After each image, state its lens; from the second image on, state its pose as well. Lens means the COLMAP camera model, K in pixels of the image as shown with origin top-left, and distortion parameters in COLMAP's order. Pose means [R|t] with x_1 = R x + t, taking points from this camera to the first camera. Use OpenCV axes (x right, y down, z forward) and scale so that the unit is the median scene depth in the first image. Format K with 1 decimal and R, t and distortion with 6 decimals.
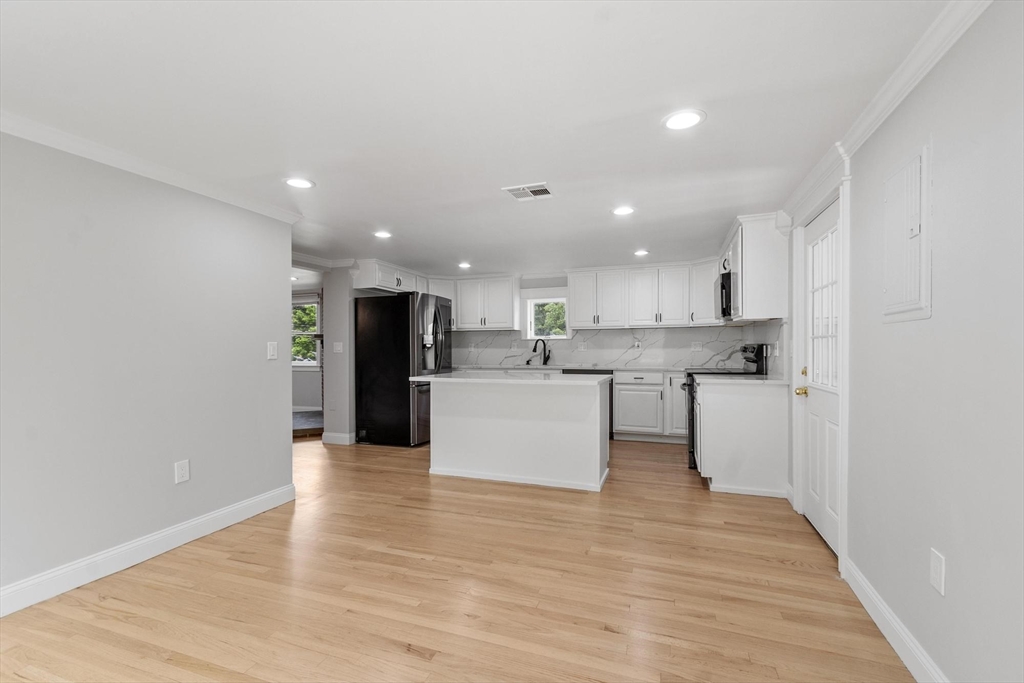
lens RADIAL K [[453.8, 0, 502.8], [0, 453.8, 348.9], [0, 0, 1]] dist [0.001321, 0.000349]
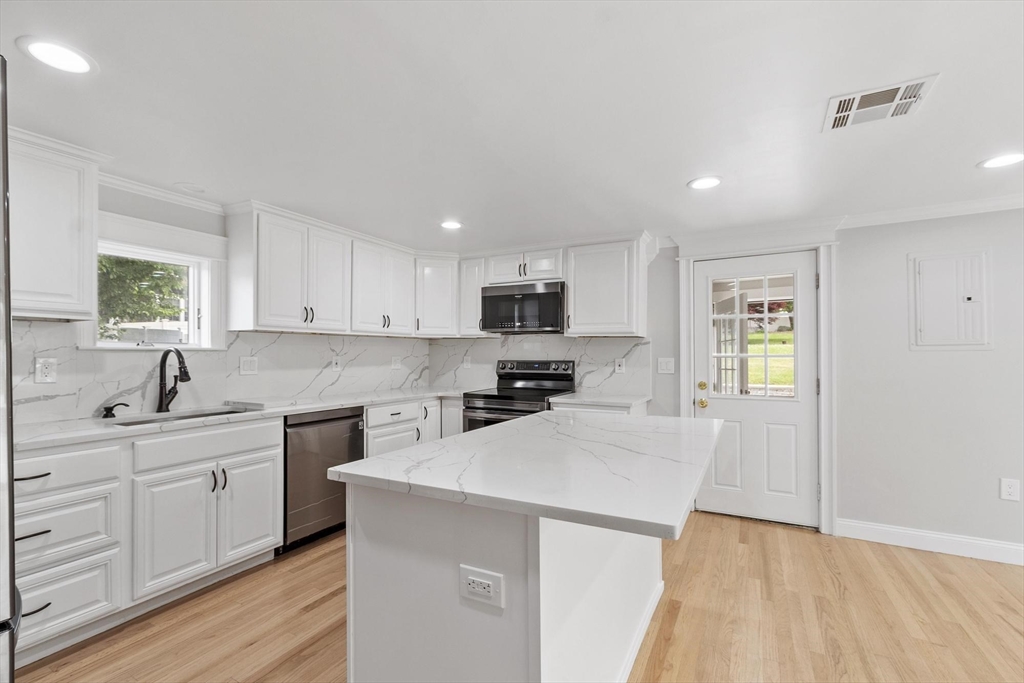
lens RADIAL K [[452.8, 0, 506.5], [0, 452.8, 353.3], [0, 0, 1]] dist [-0.000927, 0.000192]
pose [[0.145307, 0.008367, 0.989351, -0.312092], [0.006220, 0.999937, -0.009370, -0.014112], [-0.989367, 0.007515, 0.145246, 0.751633]]
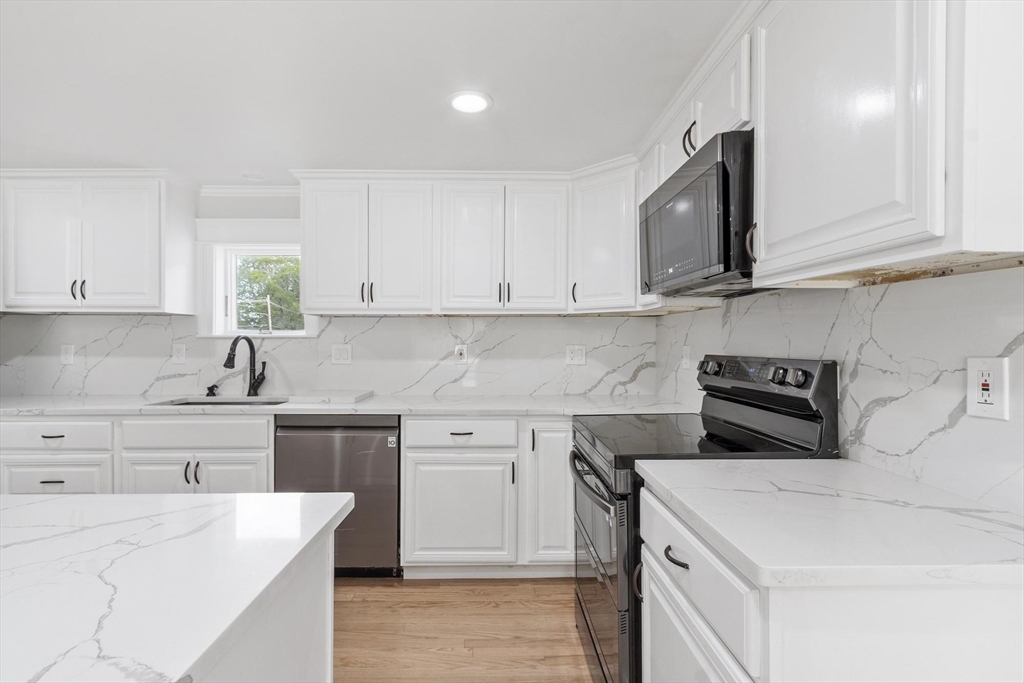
lens RADIAL K [[478.2, 0, 502.3], [0, 478.2, 343.9], [0, 0, 1]] dist [-0.000381, -0.000024]
pose [[0.931268, 0.006883, 0.364271, 0.174251], [-0.004537, 0.999963, -0.007295, -0.014480], [-0.364307, 0.005141, 0.931265, 0.579142]]
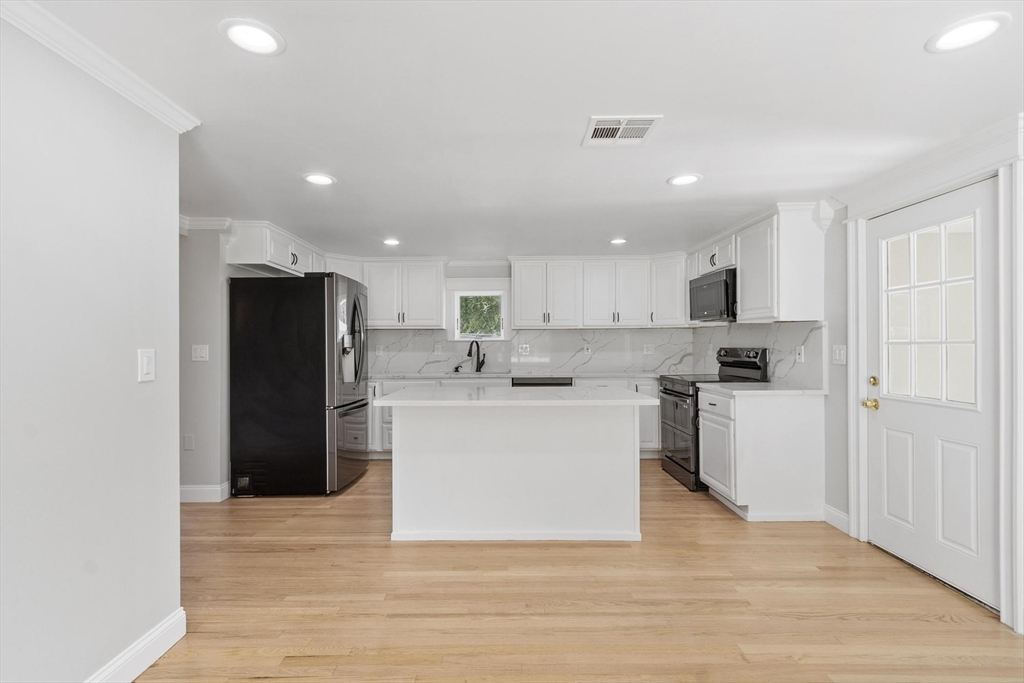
lens RADIAL K [[478.2, 0, 502.3], [0, 478.2, 343.9], [0, 0, 1]] dist [-0.000381, -0.000024]
pose [[0.939377, 0.001299, 0.342883, -0.191444], [0.001728, 0.999962, -0.008522, -0.009435], [-0.342881, 0.008598, 0.939340, 0.209153]]
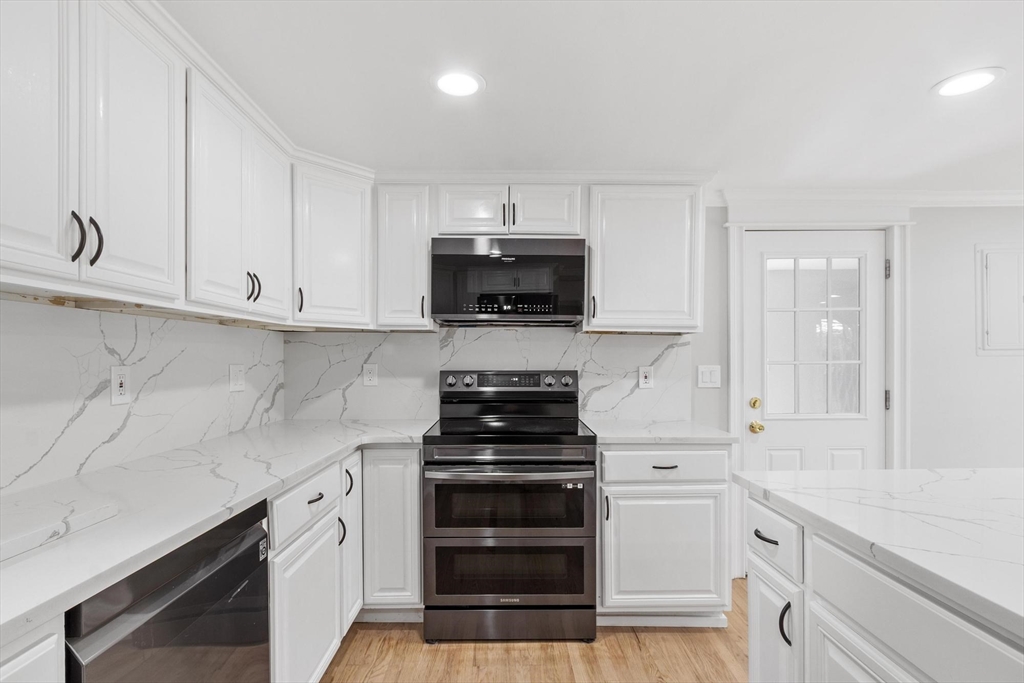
lens RADIAL K [[507.9, 0, 507.0], [0, 507.9, 365.4], [0, 0, 1]] dist [-0.001242, 0.000268]
pose [[-0.347522, -0.004097, 0.937663, -0.032537], [0.009941, 0.999918, 0.008053, -0.018201], [-0.937619, 0.012120, -0.347453, 0.996337]]
